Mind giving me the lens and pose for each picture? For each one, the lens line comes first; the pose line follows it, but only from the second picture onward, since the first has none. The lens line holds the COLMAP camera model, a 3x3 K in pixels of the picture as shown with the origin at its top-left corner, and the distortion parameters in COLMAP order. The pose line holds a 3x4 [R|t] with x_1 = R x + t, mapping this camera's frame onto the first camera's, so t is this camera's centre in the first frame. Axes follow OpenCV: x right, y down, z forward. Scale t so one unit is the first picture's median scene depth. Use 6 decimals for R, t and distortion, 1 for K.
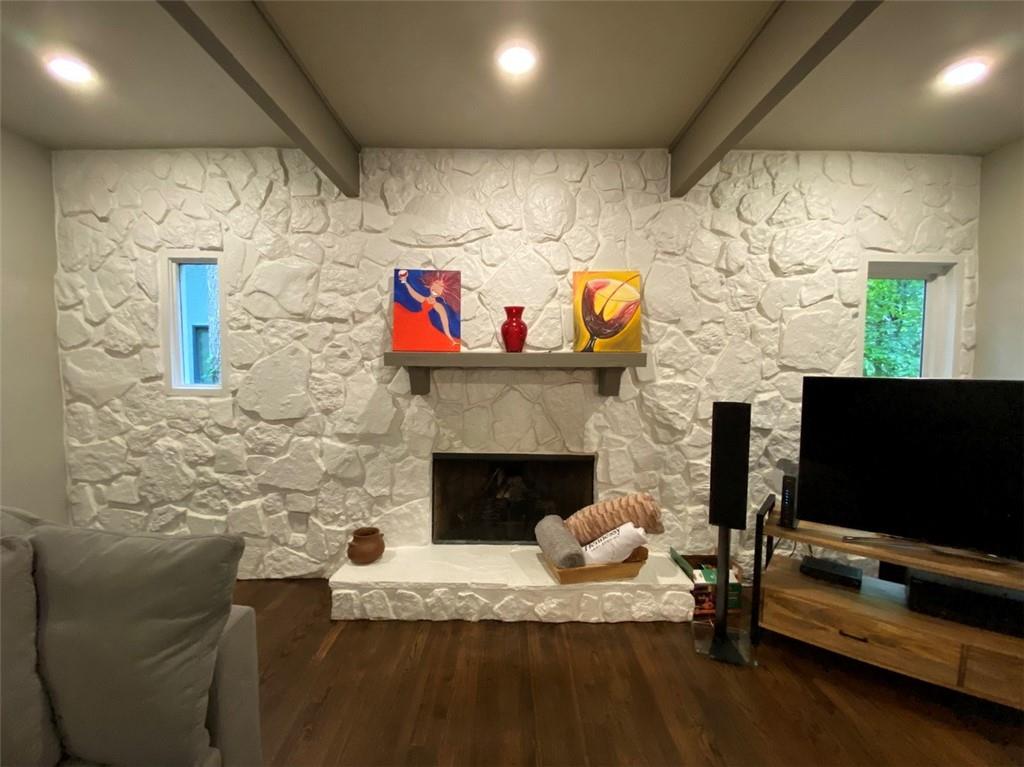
lens RADIAL K [[412.6, 0, 510.0], [0, 412.6, 388.8], [0, 0, 1]] dist [0.031335, -0.023530]
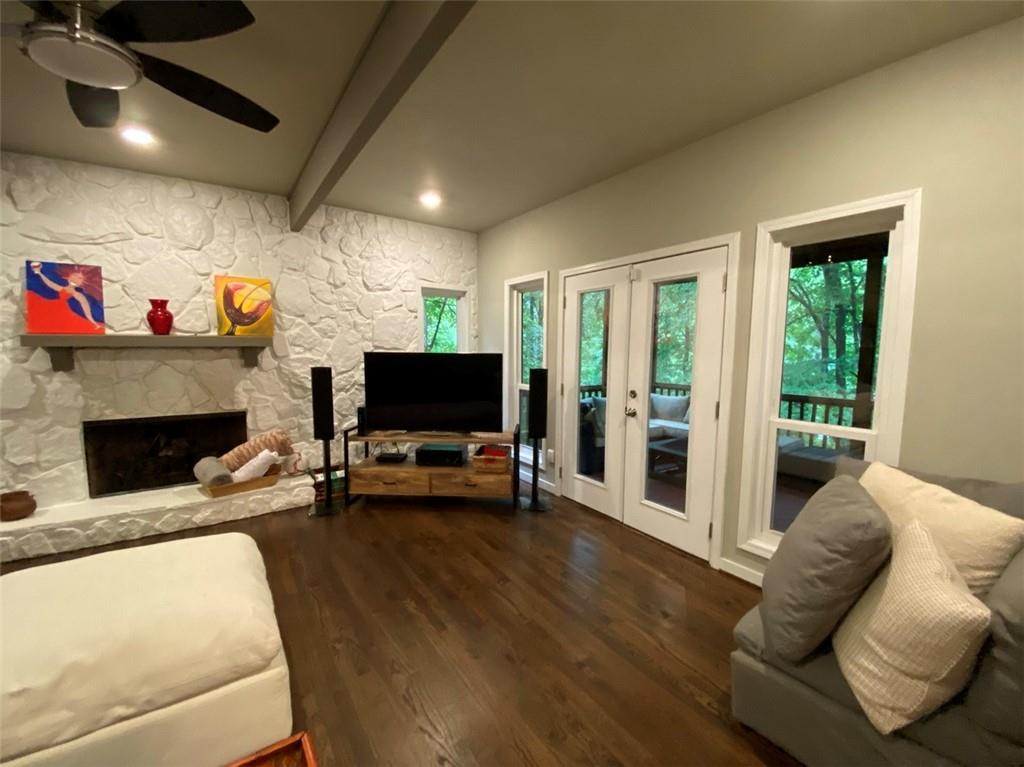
lens RADIAL K [[411.7, 0, 513.7], [0, 411.7, 389.1], [0, 0, 1]] dist [0.007967, -0.016394]
pose [[0.808663, -0.060644, 0.585138, 0.133416], [0.029093, 0.997578, 0.063183, 0.029052], [-0.587552, -0.034070, 0.808469, -0.652242]]
